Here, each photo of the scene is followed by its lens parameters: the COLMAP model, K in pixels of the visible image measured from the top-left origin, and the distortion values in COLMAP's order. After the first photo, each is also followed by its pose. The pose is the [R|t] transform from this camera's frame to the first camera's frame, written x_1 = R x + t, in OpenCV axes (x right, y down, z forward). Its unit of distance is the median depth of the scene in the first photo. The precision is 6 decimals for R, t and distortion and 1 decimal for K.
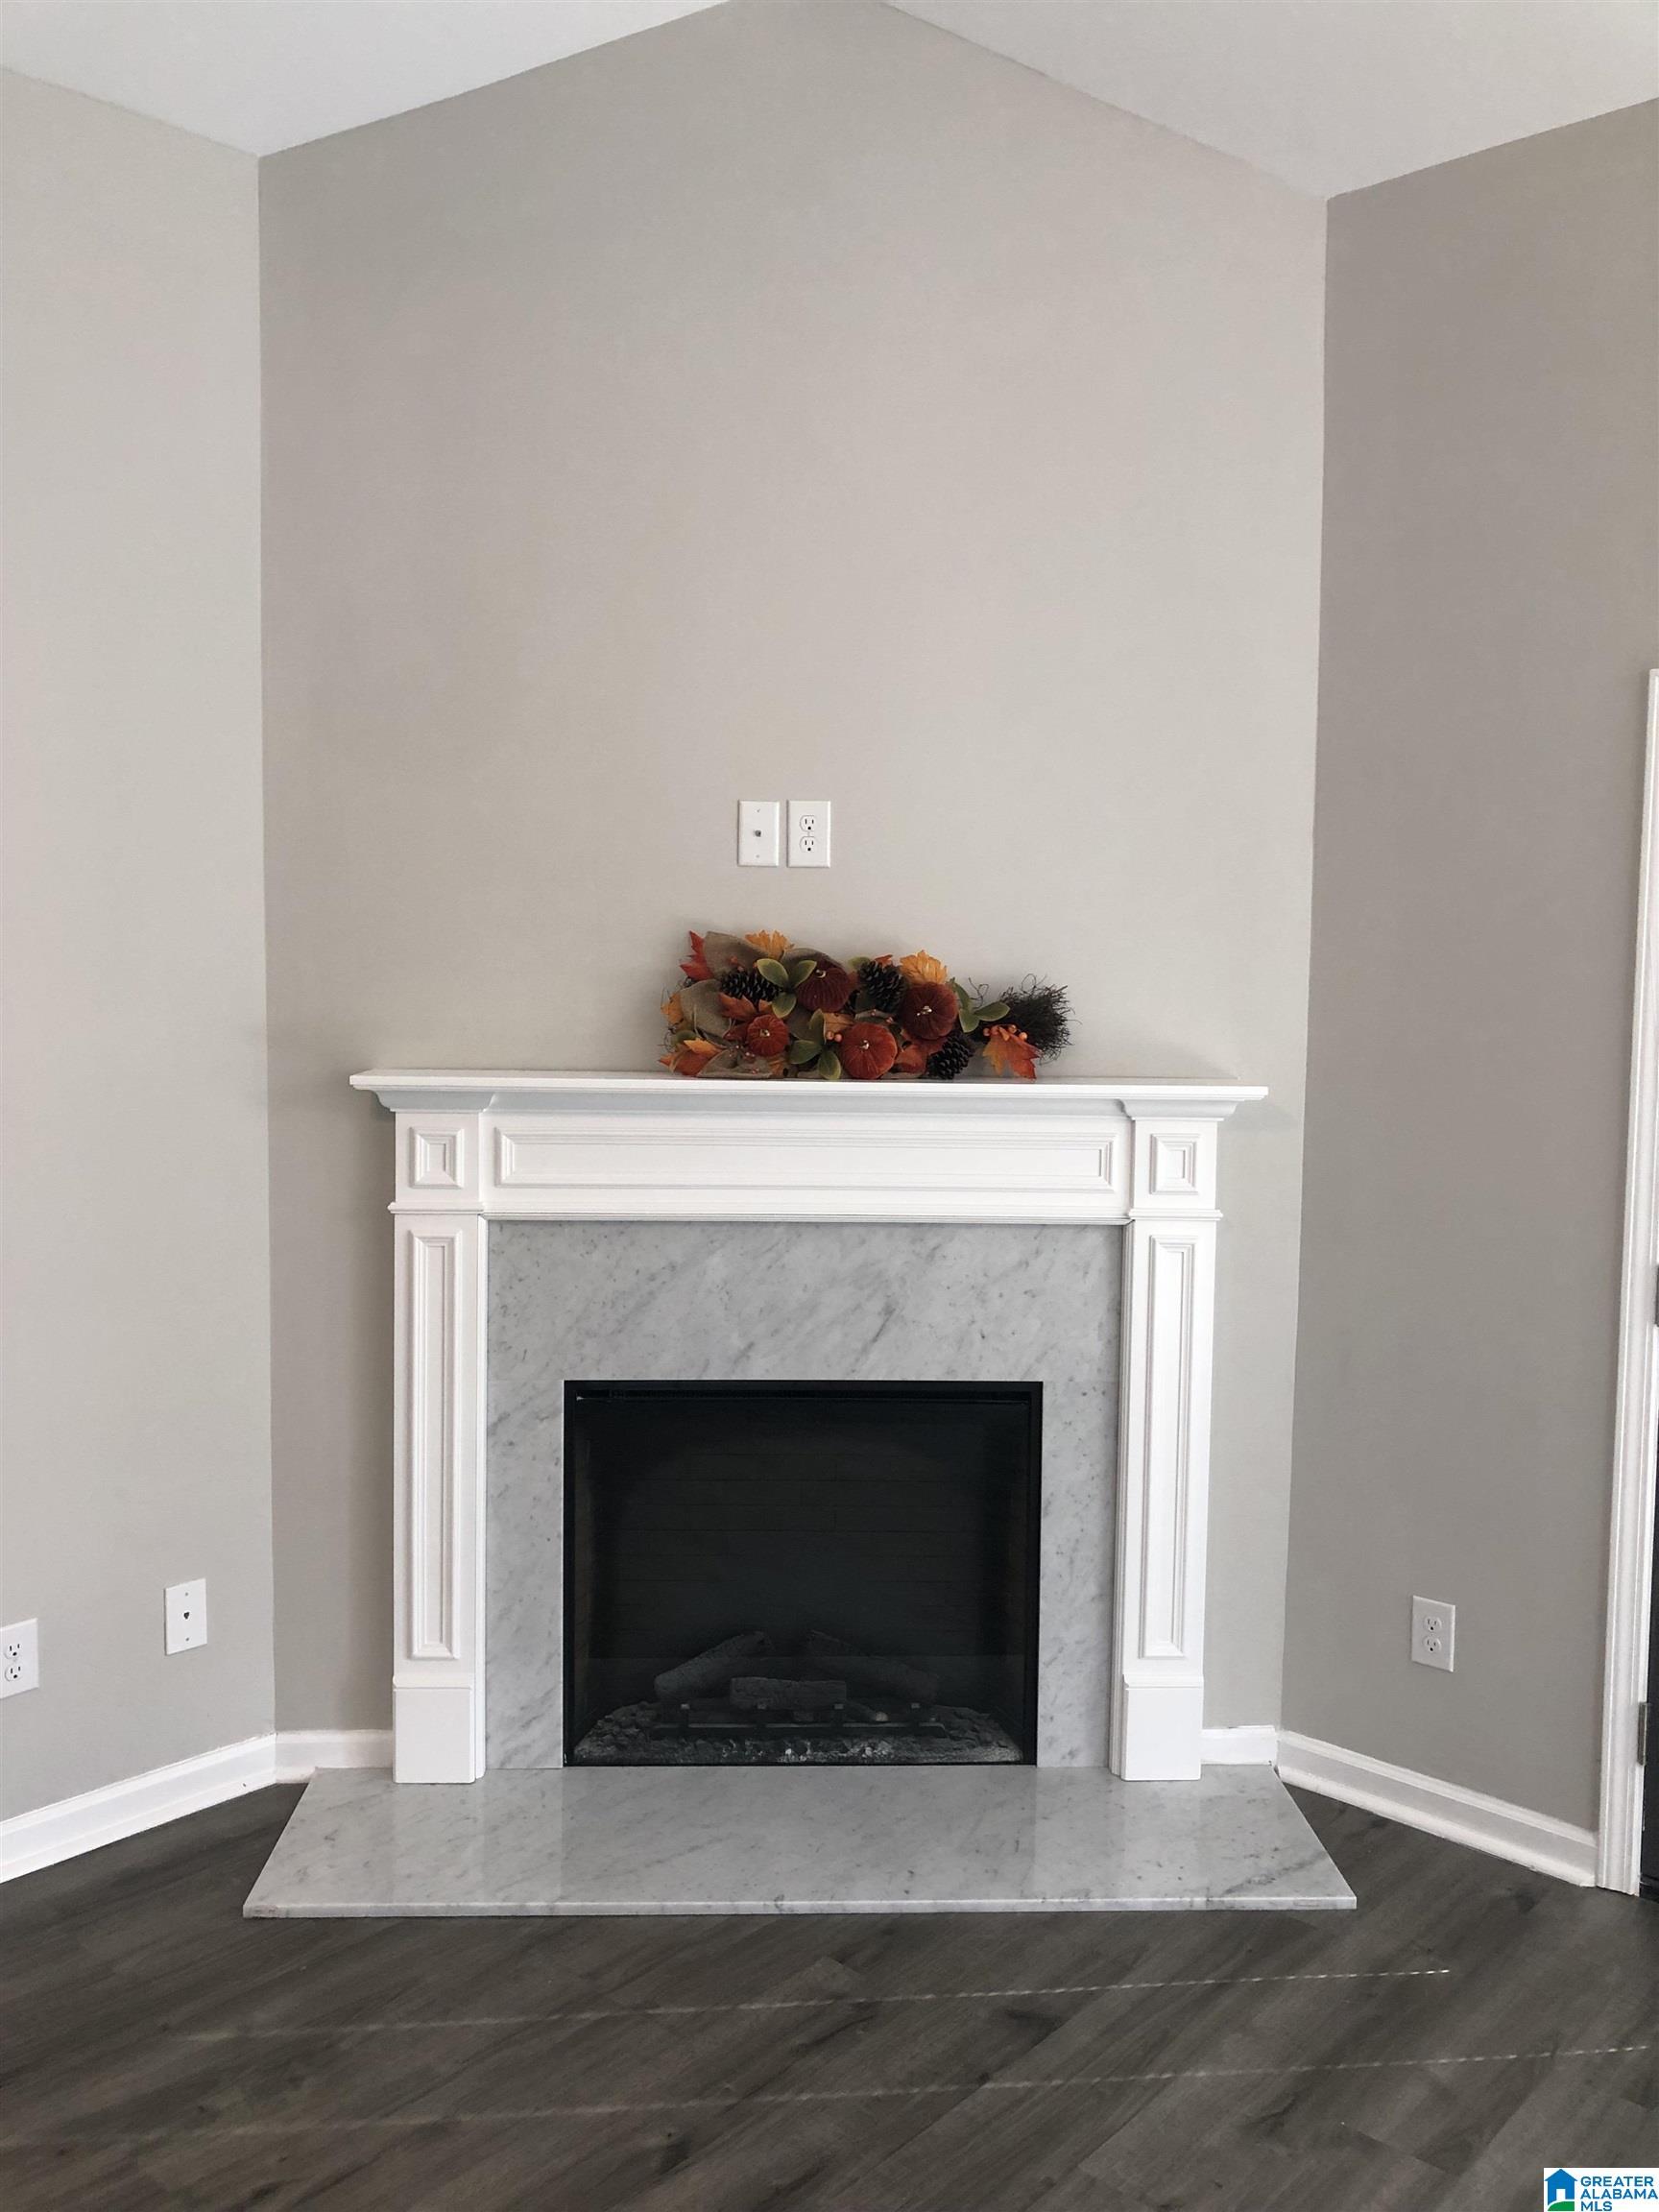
lens RADIAL K [[1799.9, 0, 828.1], [0, 1799.9, 1087.6], [0, 0, 1]] dist [0.027407, -0.030570]
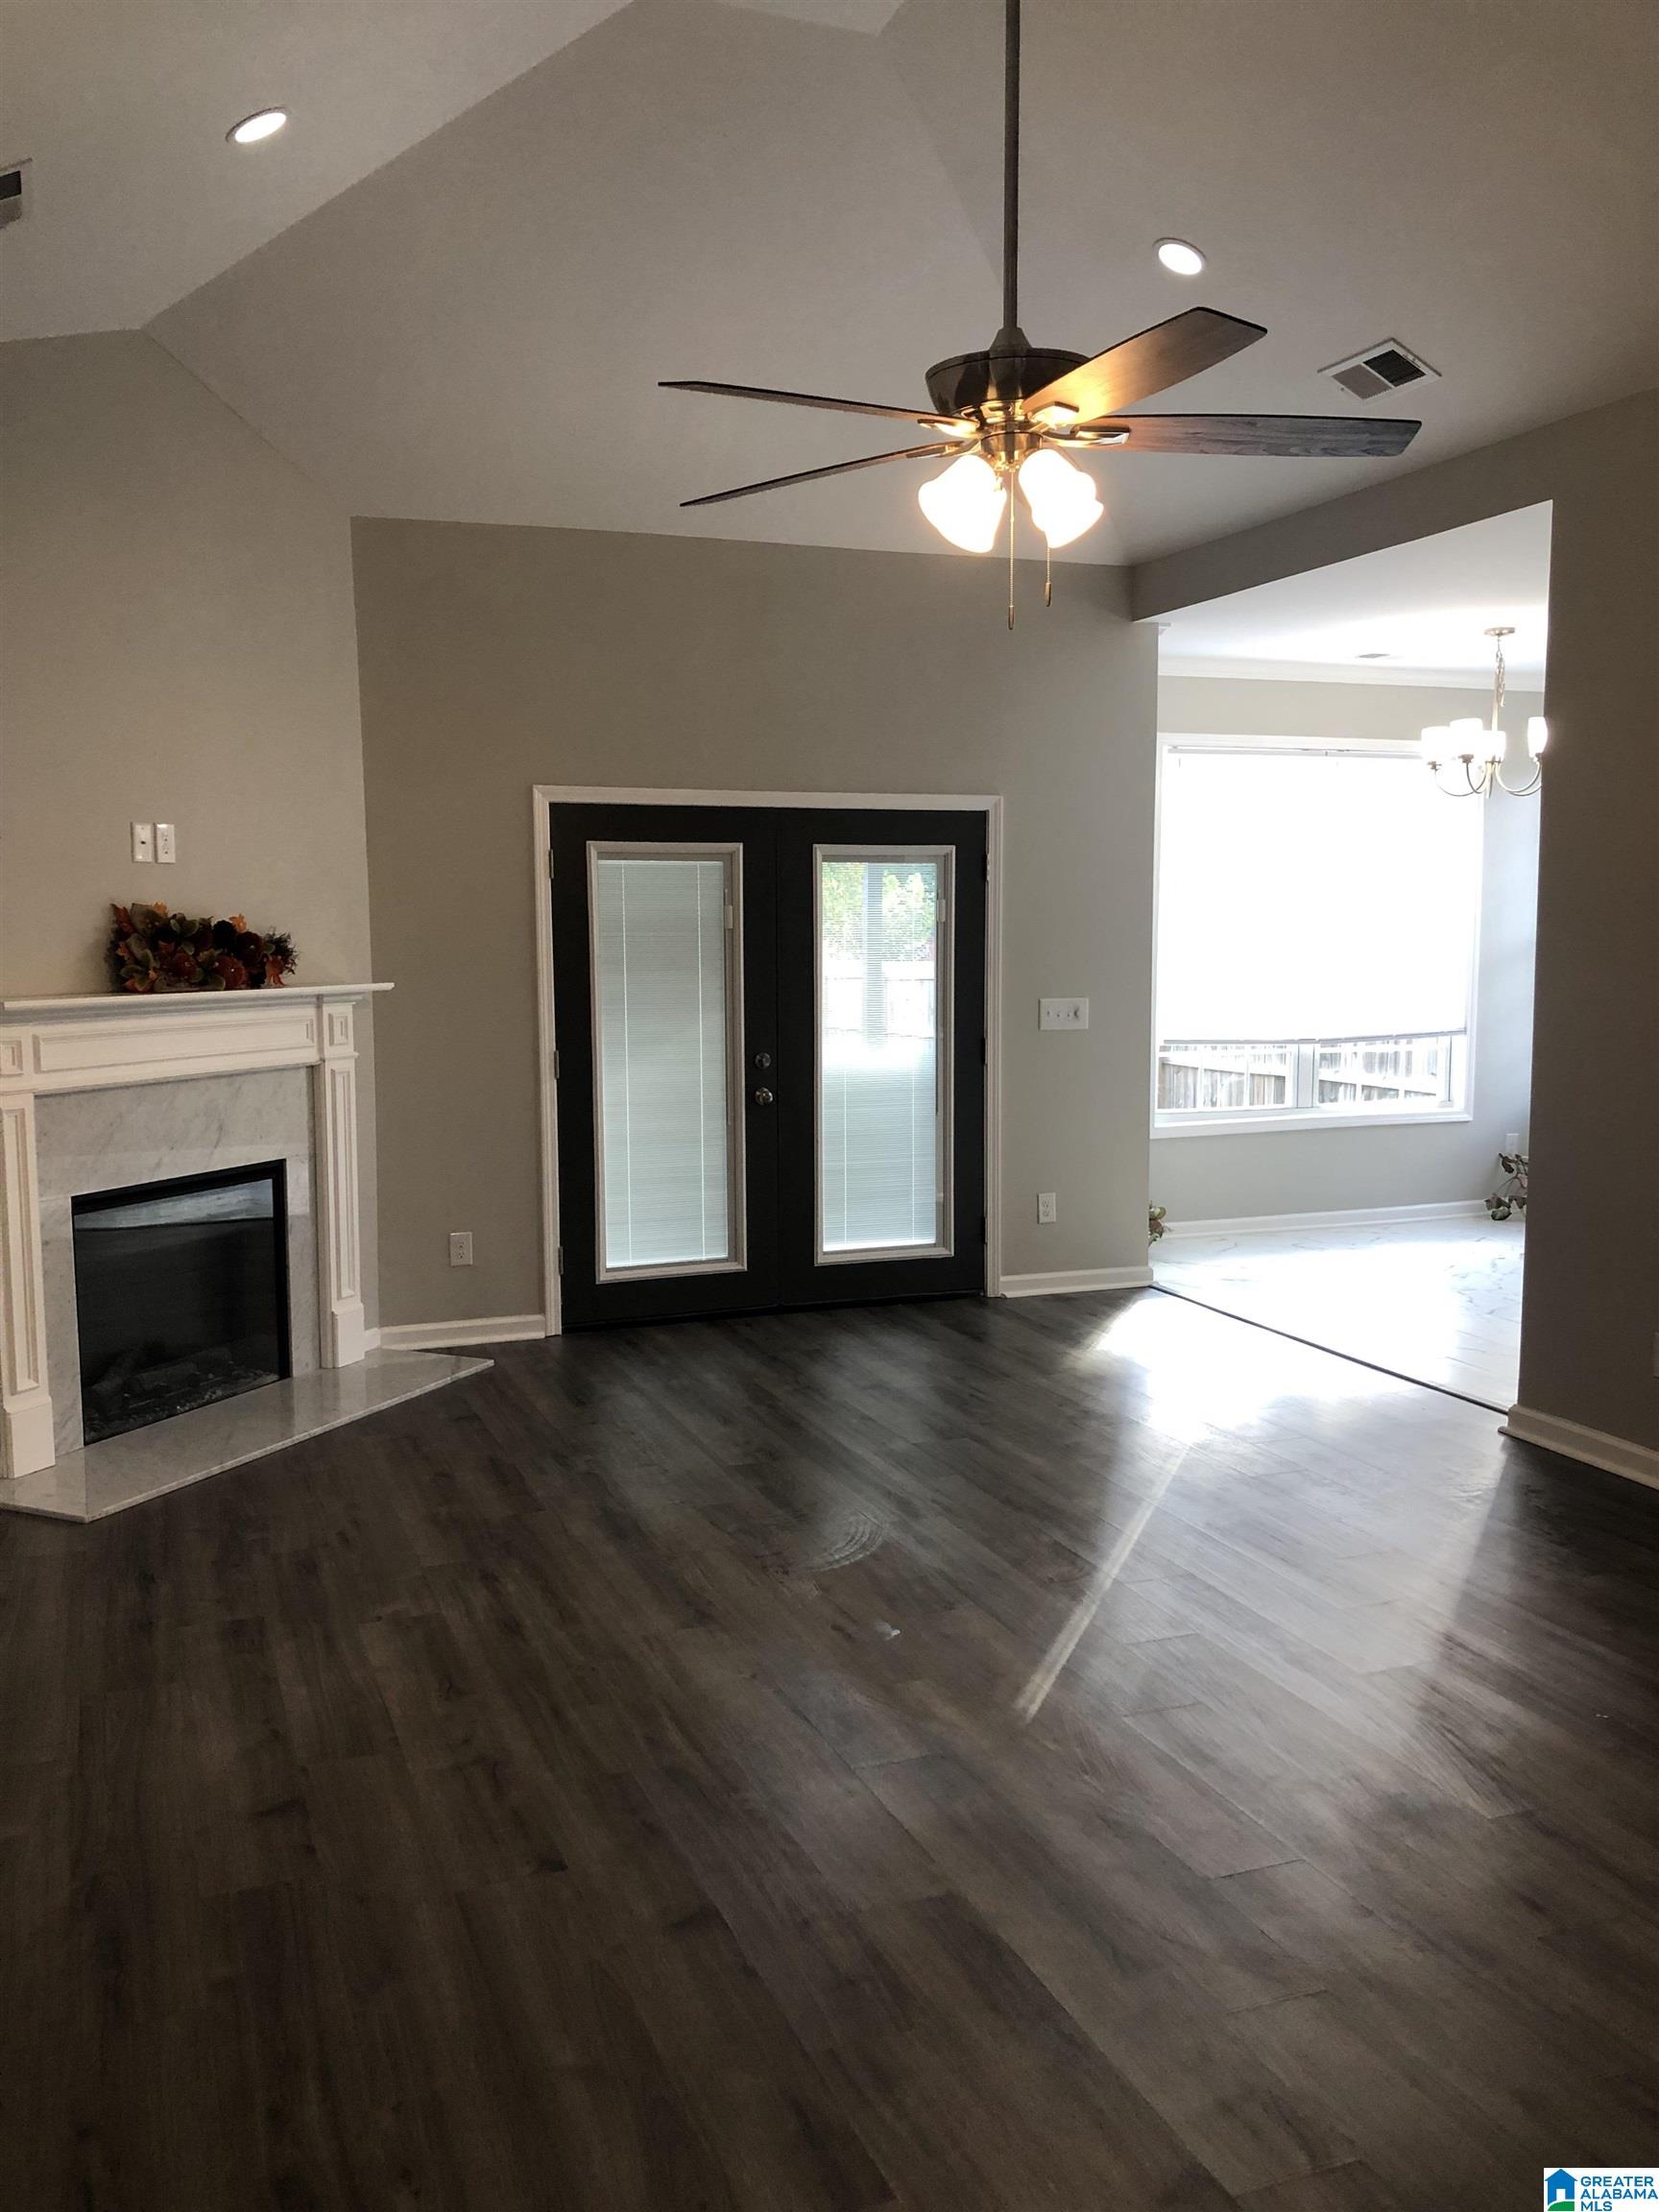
lens RADIAL K [[1799.9, 0, 822.4], [0, 1799.9, 1105.9], [0, 0, 1]] dist [0.027407, -0.030570]
pose [[0.453315, -0.107523, 0.884841, -1.223436], [0.069708, 0.993934, 0.085067, -0.001426], [-0.888620, 0.023119, 0.458060, -0.283544]]
